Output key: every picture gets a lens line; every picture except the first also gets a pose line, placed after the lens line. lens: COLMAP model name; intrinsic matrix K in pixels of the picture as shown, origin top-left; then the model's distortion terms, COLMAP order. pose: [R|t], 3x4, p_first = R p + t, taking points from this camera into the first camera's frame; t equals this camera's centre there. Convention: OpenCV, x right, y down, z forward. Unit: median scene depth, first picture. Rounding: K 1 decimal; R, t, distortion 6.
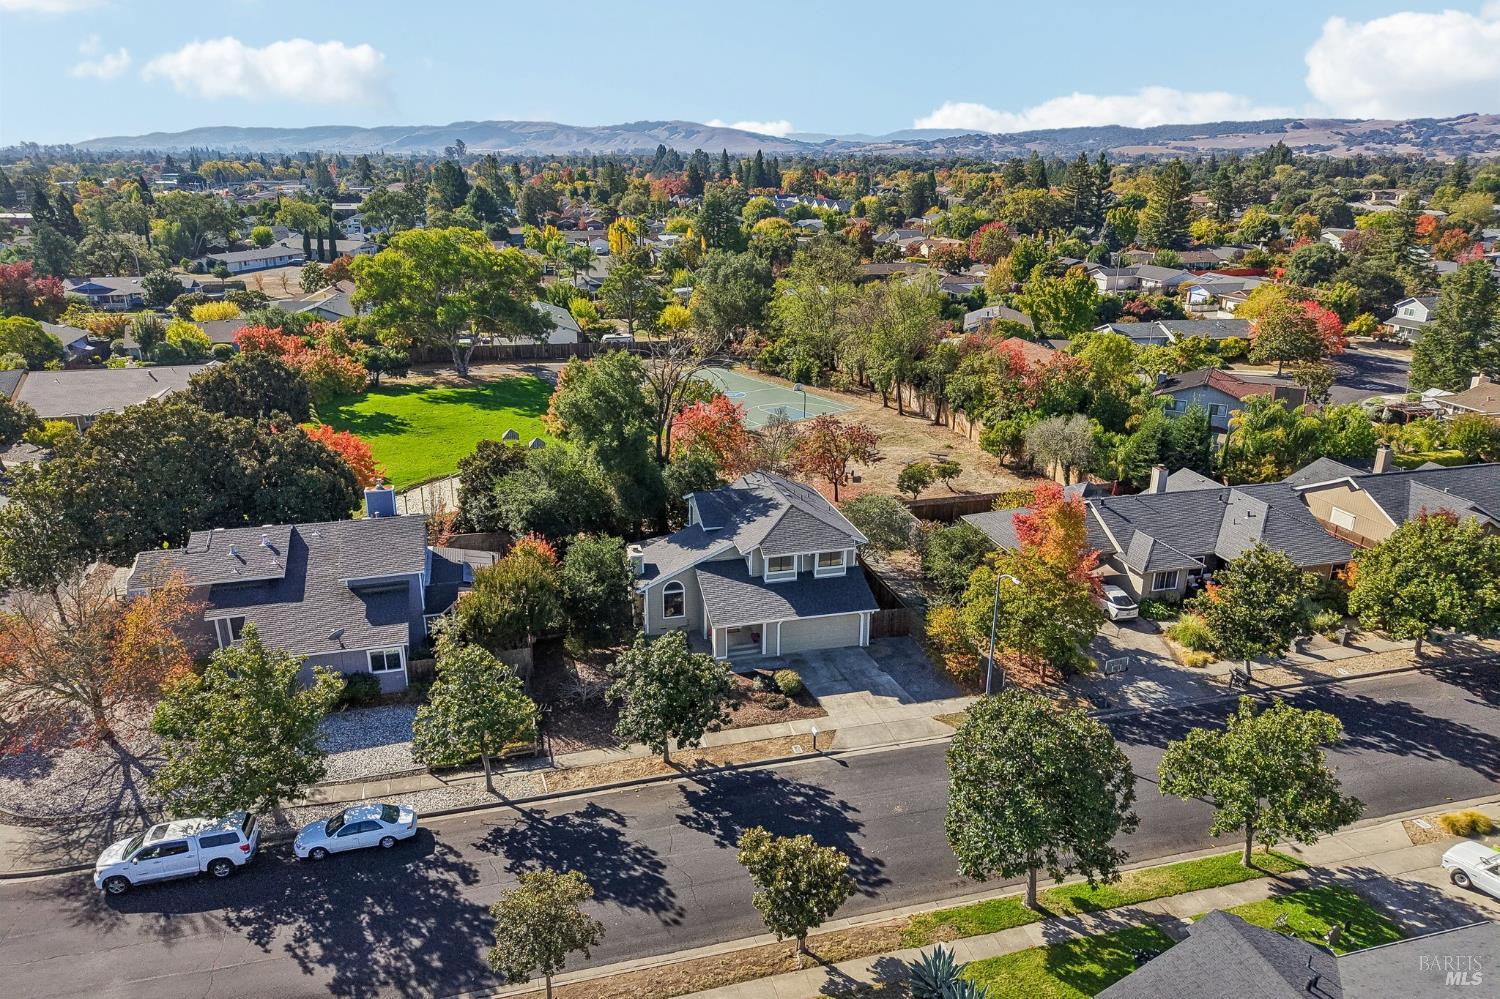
lens RADIAL K [[1004.2, 0, 746.8], [0, 1004.2, 487.2], [0, 0, 1]] dist [0.014522, -0.015919]
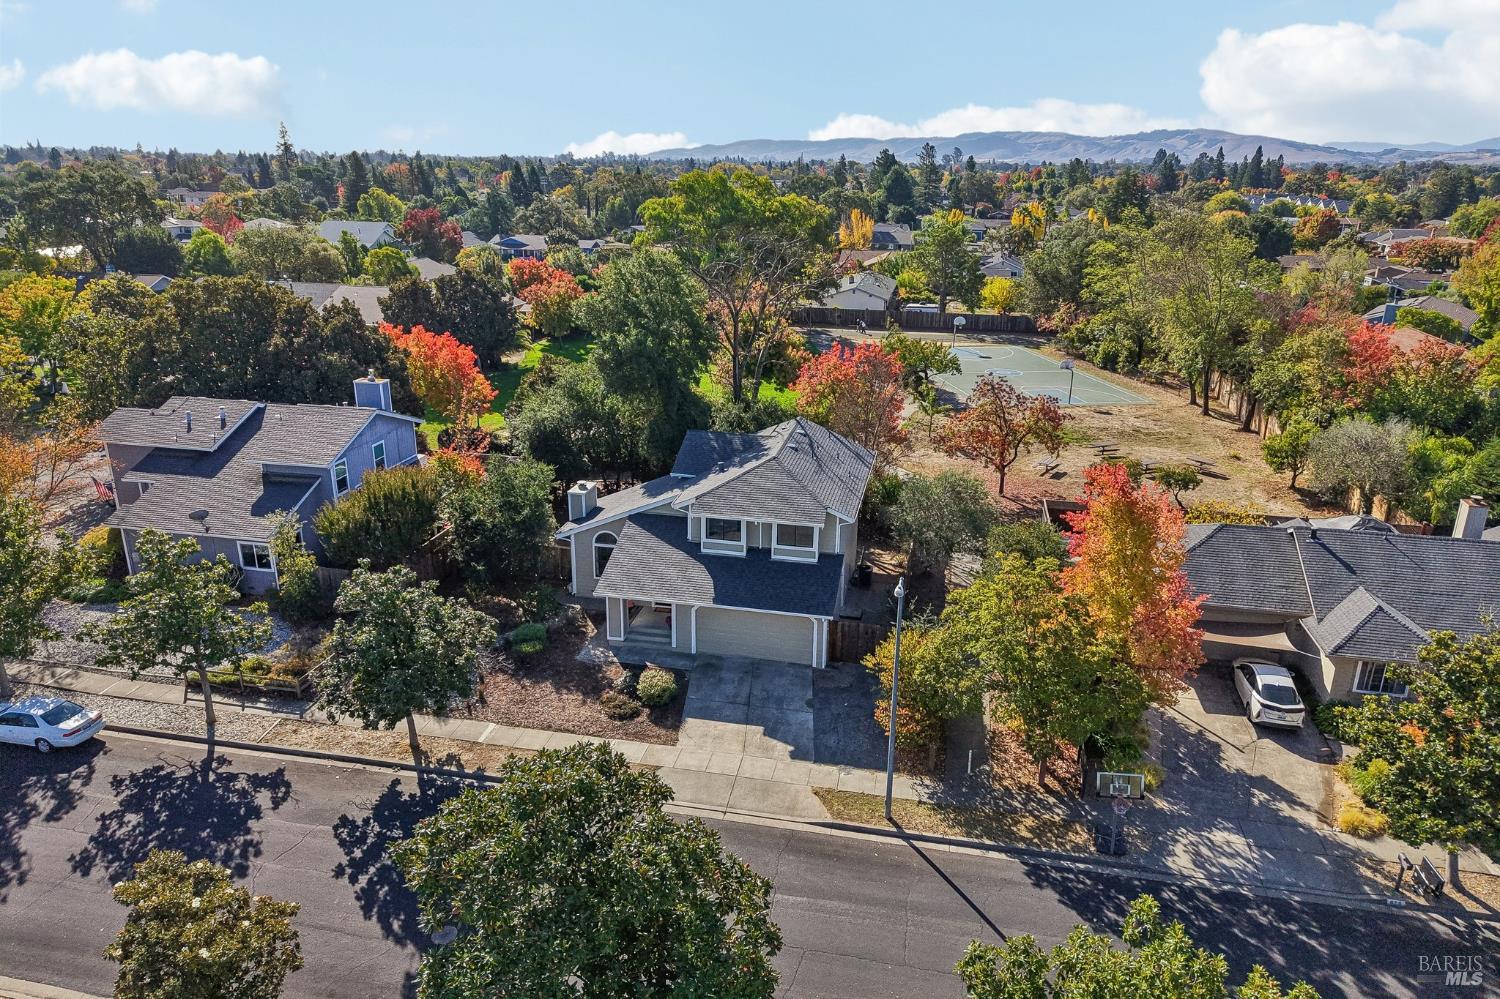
lens RADIAL K [[1004.2, 0, 746.5], [0, 1004.2, 485.1], [0, 0, 1]] dist [0.014522, -0.015919]
pose [[0.892968, 0.141078, -0.427441, 0.352467], [-0.145598, 0.989093, 0.022283, 0.025919], [0.425922, 0.042337, 0.903769, 0.350930]]
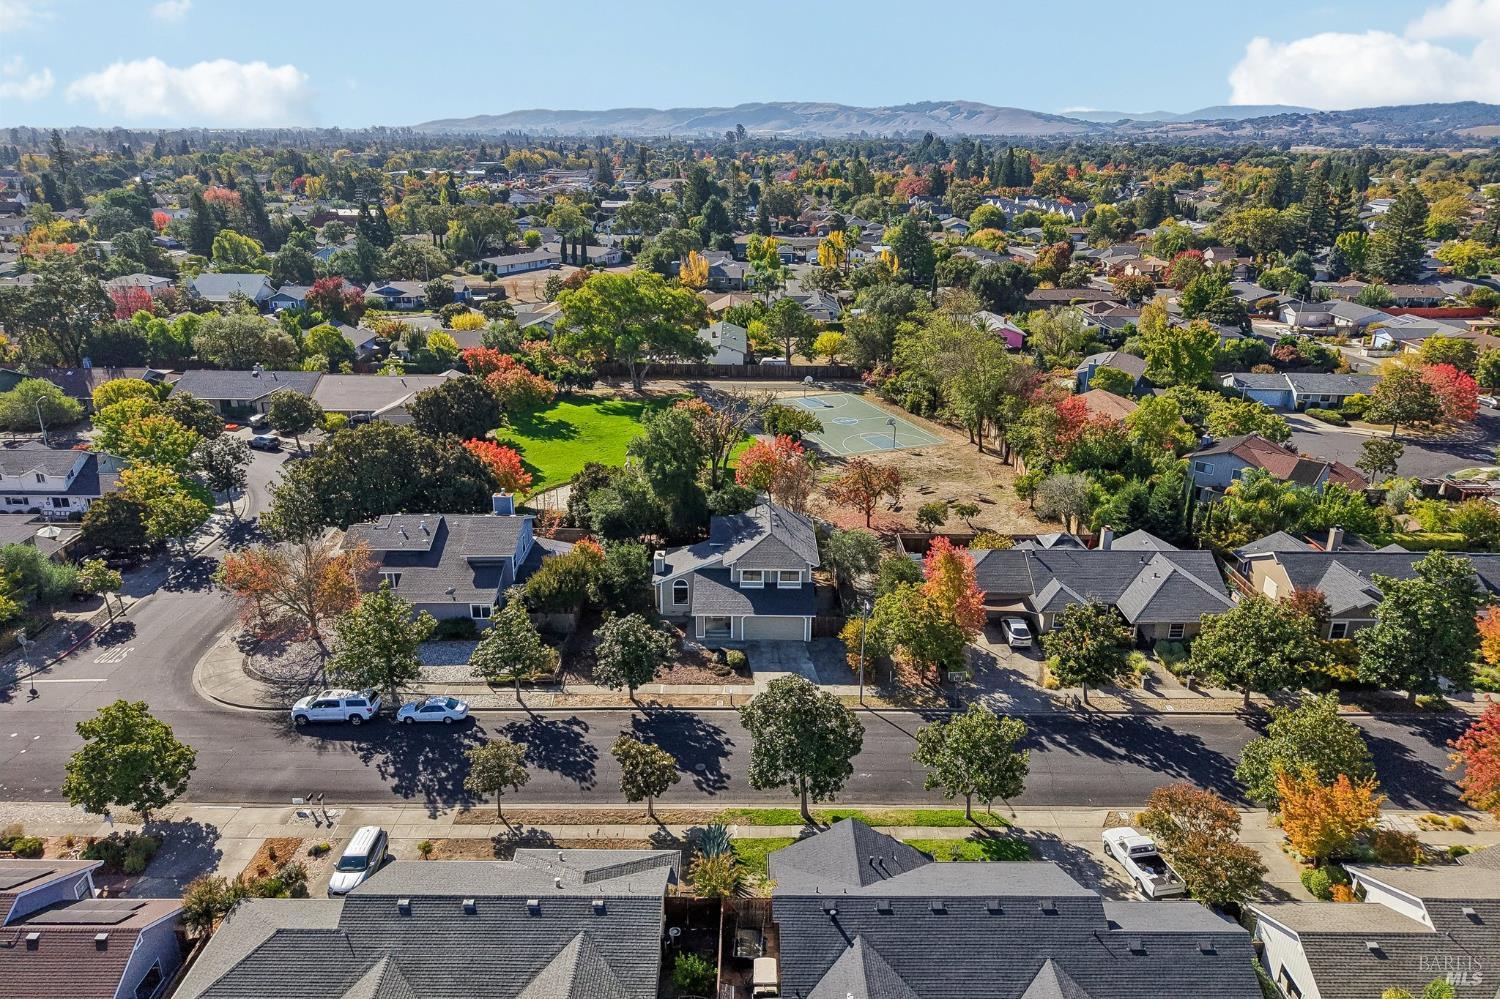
lens RADIAL K [[1004.2, 0, 748.8], [0, 1004.2, 473.8], [0, 0, 1]] dist [0.014522, -0.015919]
pose [[0.966479, 0.082635, -0.243085, 0.356631], [-0.081418, 0.996566, 0.015068, -0.085362], [0.243496, 0.005228, 0.969888, -0.355994]]
